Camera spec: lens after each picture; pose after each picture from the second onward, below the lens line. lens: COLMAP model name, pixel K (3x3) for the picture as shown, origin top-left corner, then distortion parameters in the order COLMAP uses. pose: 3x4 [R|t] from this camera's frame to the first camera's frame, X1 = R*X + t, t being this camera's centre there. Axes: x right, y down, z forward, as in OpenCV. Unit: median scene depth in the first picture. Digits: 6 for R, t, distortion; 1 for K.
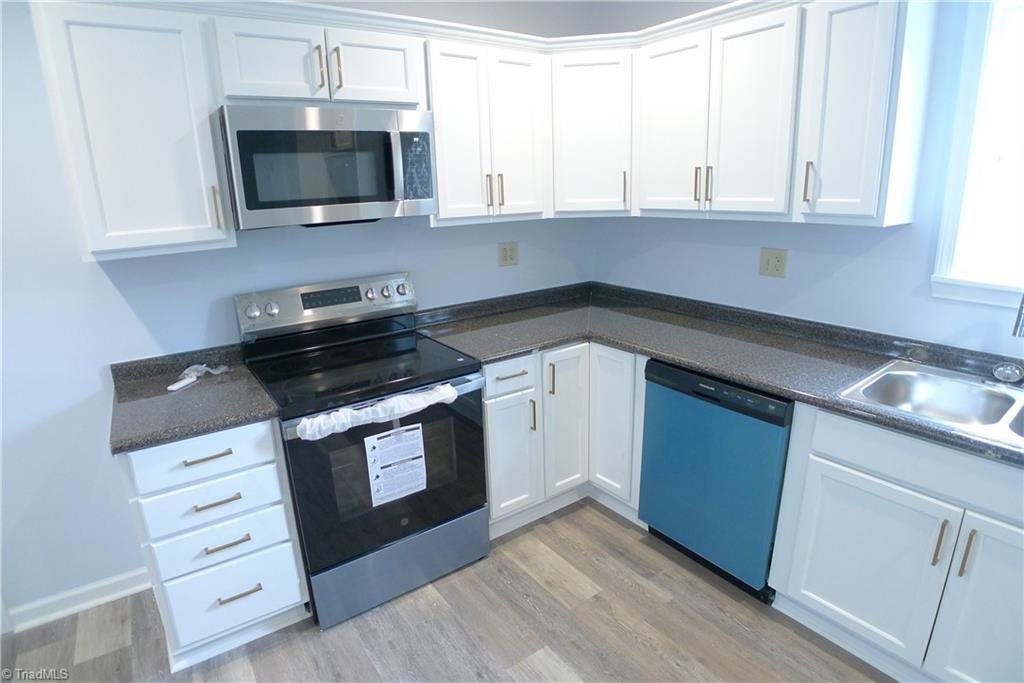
lens RADIAL K [[539.2, 0, 509.4], [0, 539.2, 340.5], [0, 0, 1]] dist [-0.108920, 0.031514]
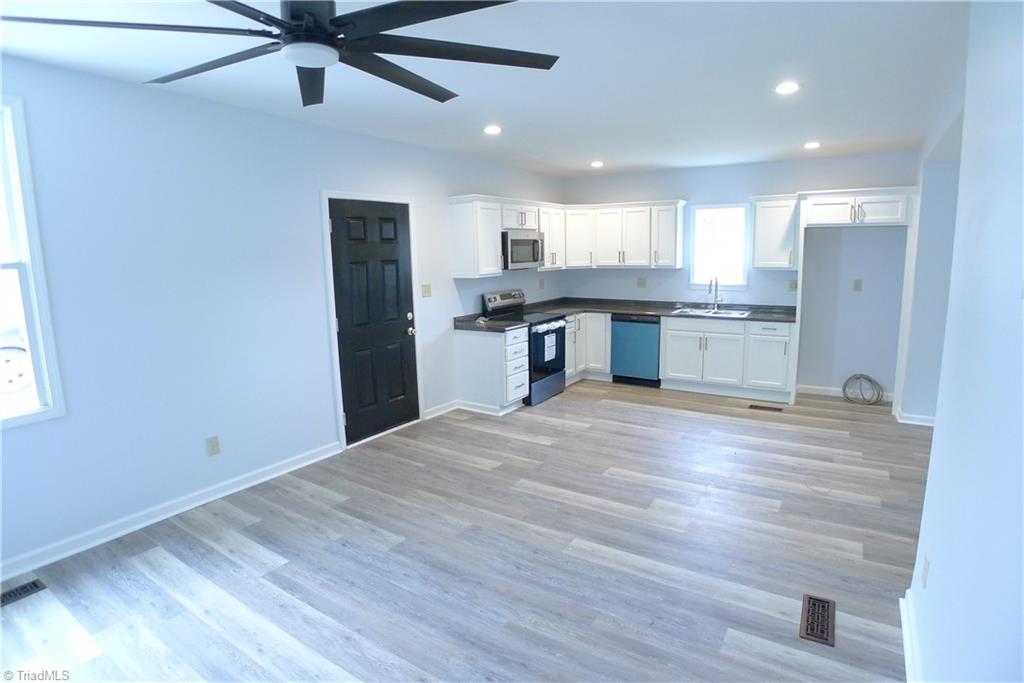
lens RADIAL K [[539.2, 0, 509.4], [0, 539.2, 340.5], [0, 0, 1]] dist [-0.108920, 0.031514]
pose [[0.931990, -0.048769, 0.359189, -1.519672], [0.090636, 0.990785, -0.100650, 0.482074], [-0.350970, 0.126360, 0.927822, -1.754629]]
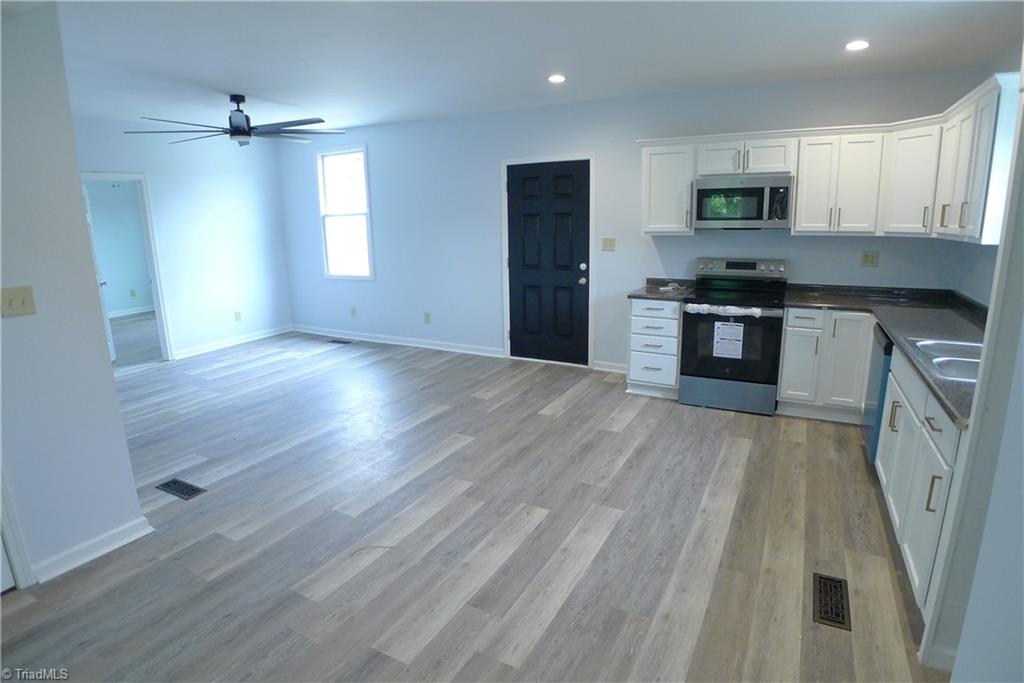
lens RADIAL K [[539.2, 0, 509.4], [0, 539.2, 340.5], [0, 0, 1]] dist [-0.108920, 0.031514]
pose [[0.435977, 0.219027, -0.872898, 1.275503], [-0.235031, 0.963982, 0.124493, 0.175378], [0.868726, 0.150882, 0.471753, -0.780677]]
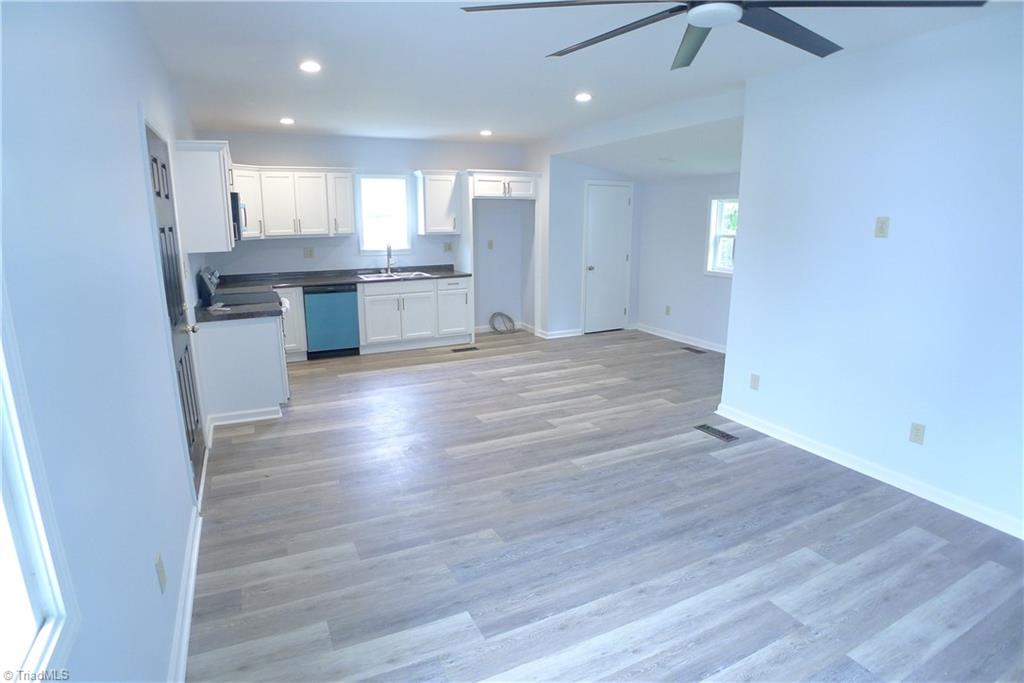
lens RADIAL K [[539.2, 0, 509.4], [0, 539.2, 340.5], [0, 0, 1]] dist [-0.108920, 0.031514]
pose [[0.158398, -0.190578, 0.968809, -2.556417], [0.260210, 0.954567, 0.145233, 0.198141], [-0.952471, 0.229089, 0.200792, -0.569439]]
